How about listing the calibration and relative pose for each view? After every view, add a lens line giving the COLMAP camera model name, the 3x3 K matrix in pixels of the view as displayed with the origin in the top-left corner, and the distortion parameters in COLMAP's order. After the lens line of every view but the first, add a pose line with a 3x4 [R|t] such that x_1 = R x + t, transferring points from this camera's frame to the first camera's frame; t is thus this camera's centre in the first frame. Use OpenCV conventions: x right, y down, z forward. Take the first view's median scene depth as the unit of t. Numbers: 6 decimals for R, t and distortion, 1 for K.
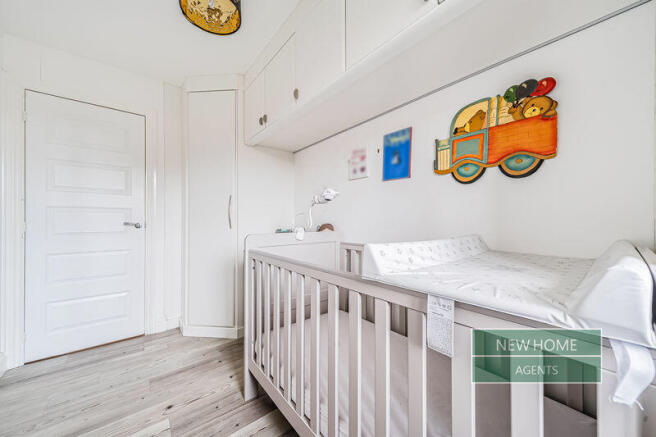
lens RADIAL K [[240.9, 0, 326.6], [0, 240.9, 219.2], [0, 0, 1]] dist [0.003740, 0.000215]
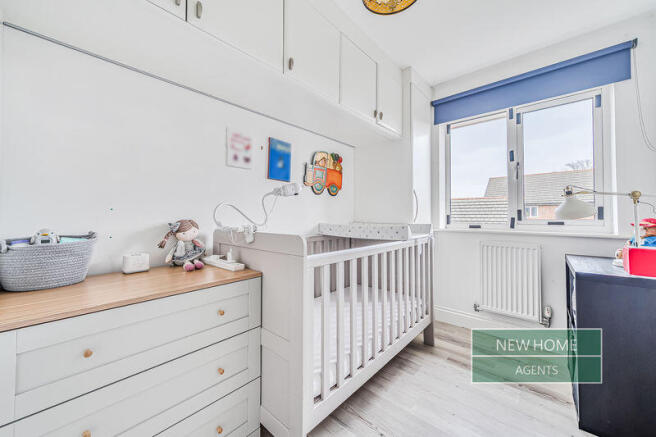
lens RADIAL K [[240.9, 0, 326.6], [0, 240.9, 214.6], [0, 0, 1]] dist [0.003740, 0.000215]
pose [[-0.161679, 0.015261, 0.986725, -0.916161], [0.005398, 0.999879, -0.014580, 0.015661], [-0.986829, 0.002969, -0.161742, 0.989843]]
